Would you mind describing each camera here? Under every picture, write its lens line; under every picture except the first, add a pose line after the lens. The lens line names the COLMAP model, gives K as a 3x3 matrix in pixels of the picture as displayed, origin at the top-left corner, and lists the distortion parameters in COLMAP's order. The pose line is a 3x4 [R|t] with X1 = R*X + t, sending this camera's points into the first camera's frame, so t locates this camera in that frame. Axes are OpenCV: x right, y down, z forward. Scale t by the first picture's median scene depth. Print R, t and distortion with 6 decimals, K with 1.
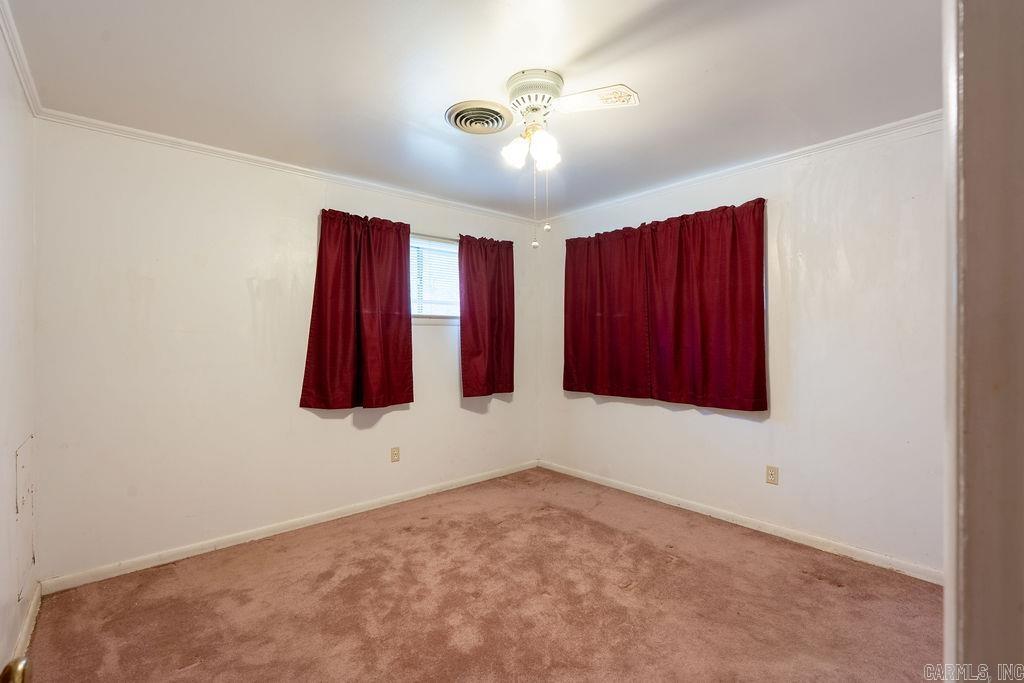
lens RADIAL K [[458.3, 0, 512.0], [0, 458.3, 341.5], [0, 0, 1]] dist [-0.002532, 0.000884]
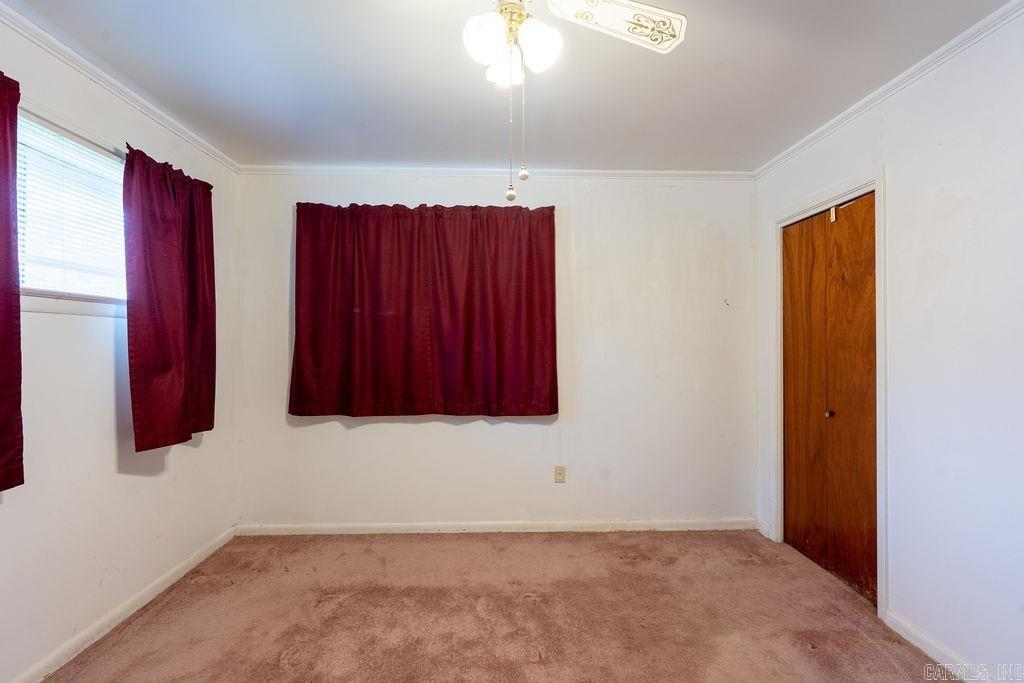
lens RADIAL K [[458.3, 0, 512.0], [0, 458.3, 341.5], [0, 0, 1]] dist [-0.002532, 0.000884]
pose [[0.636895, 0.004537, 0.770937, -0.256466], [0.002830, 0.999962, -0.008223, -0.001318], [-0.770945, 0.007419, 0.636858, 0.351372]]
